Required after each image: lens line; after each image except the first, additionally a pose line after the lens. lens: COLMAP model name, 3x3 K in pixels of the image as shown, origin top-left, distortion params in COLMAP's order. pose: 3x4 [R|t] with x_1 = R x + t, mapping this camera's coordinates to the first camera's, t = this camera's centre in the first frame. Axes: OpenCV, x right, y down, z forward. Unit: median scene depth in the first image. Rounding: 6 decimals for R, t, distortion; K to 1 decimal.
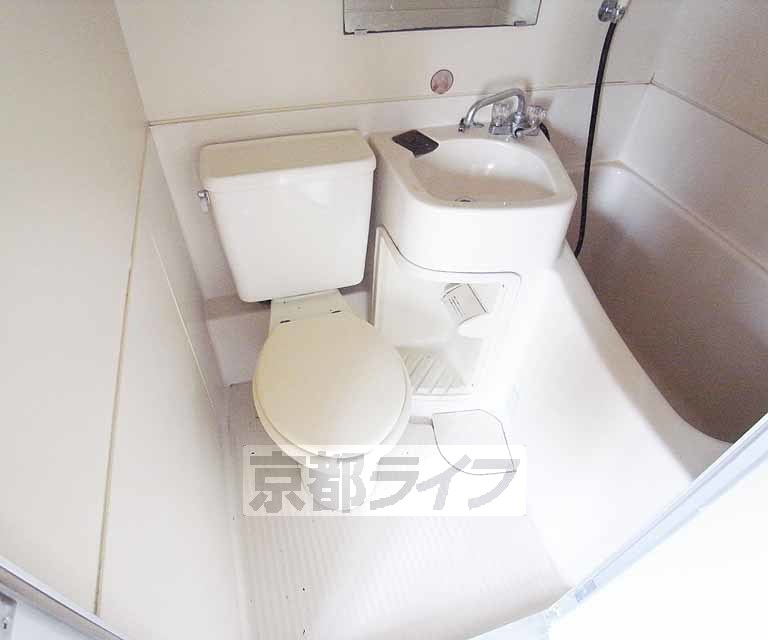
lens RADIAL K [[488.8, 0, 384.0], [0, 488.8, 320.0], [0, 0, 1]] dist [-0.000452, -0.000314]
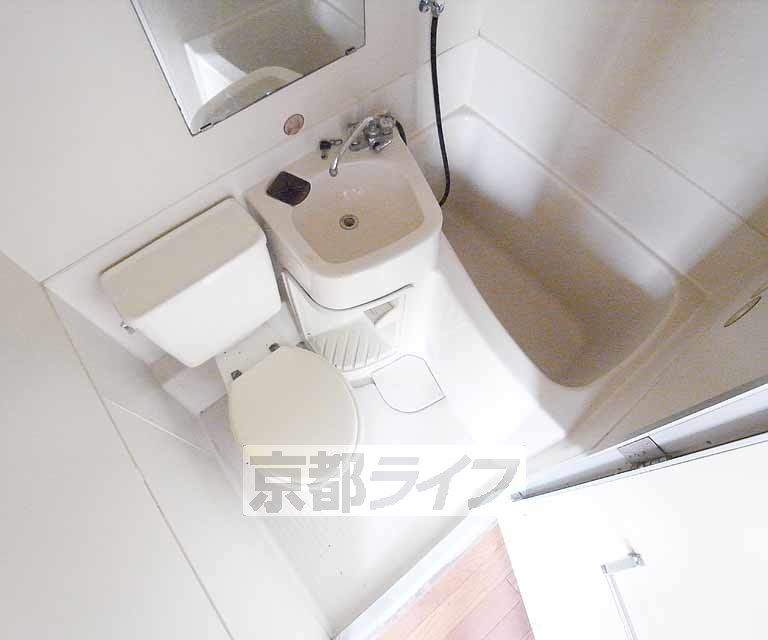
lens RADIAL K [[488.8, 0, 384.0], [0, 488.8, 320.0], [0, 0, 1]] dist [-0.000452, -0.000314]
pose [[0.931735, -0.341104, 0.124576, 0.027465], [0.271835, 0.882605, 0.383555, -0.464471], [-0.240783, -0.323507, 0.915077, -0.110929]]
